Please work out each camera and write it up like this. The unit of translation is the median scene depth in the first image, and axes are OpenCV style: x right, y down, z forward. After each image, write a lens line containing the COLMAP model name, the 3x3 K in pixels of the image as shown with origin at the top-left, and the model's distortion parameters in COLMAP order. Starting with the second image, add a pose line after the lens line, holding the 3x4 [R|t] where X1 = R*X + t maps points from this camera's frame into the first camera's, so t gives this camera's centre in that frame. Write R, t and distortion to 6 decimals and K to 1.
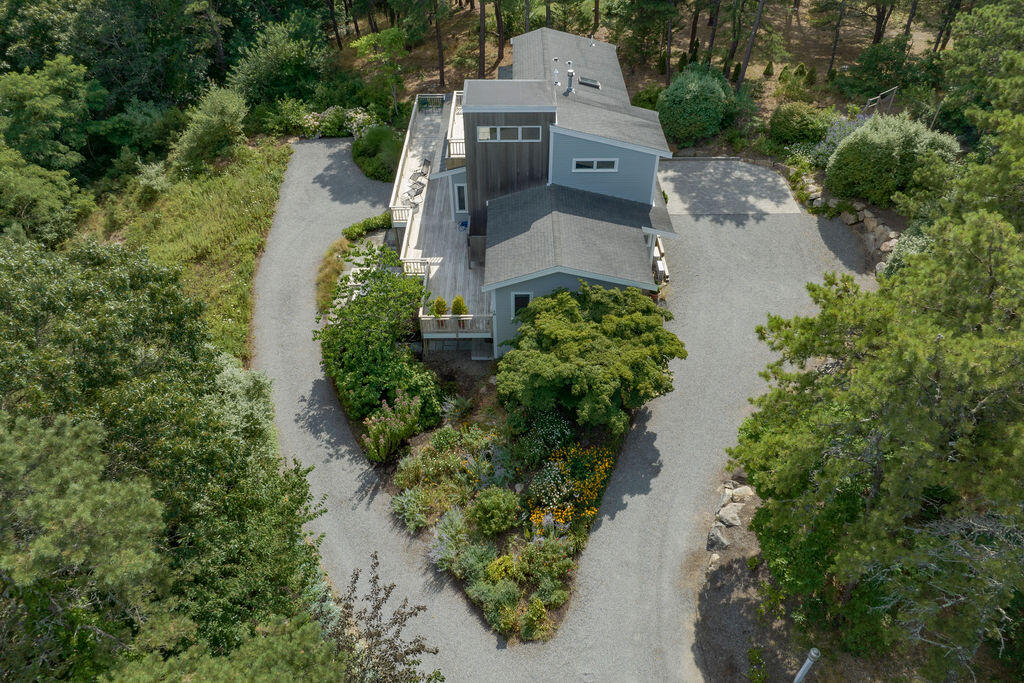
lens RADIAL K [[683.3, 0, 512.2], [0, 683.3, 319.2], [0, 0, 1]] dist [-0.008476, -0.002806]
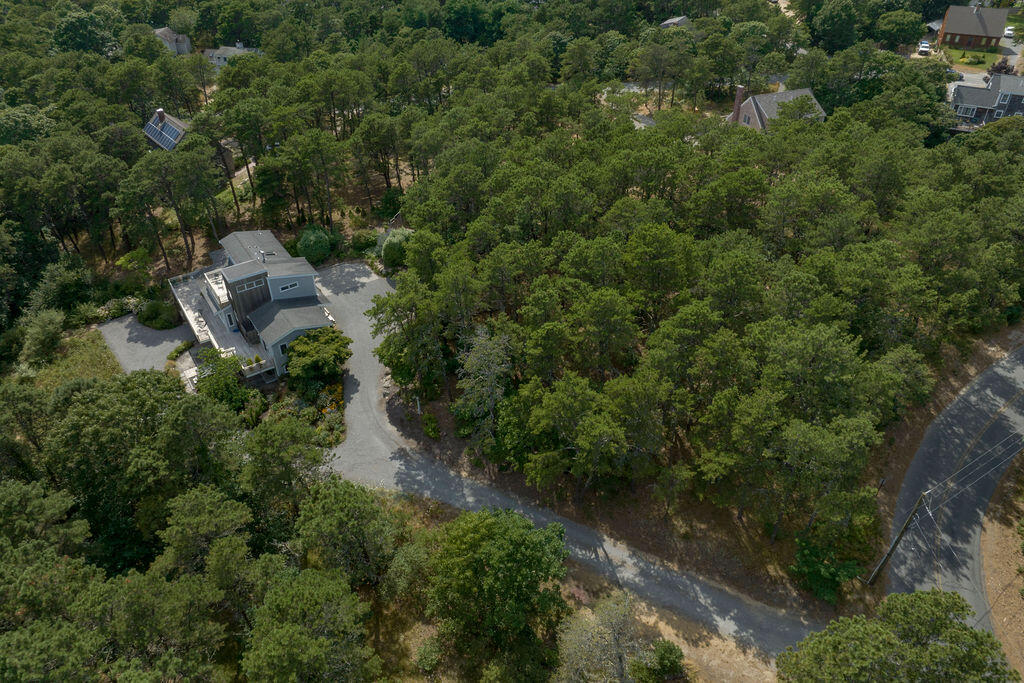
lens RADIAL K [[683.3, 0, 512.2], [0, 683.3, 319.2], [0, 0, 1]] dist [-0.008476, -0.002806]
pose [[0.817818, -0.324863, 0.475014, -0.363814], [0.378158, 0.925565, -0.018068, 0.192305], [-0.433786, 0.194407, 0.879793, -1.252351]]
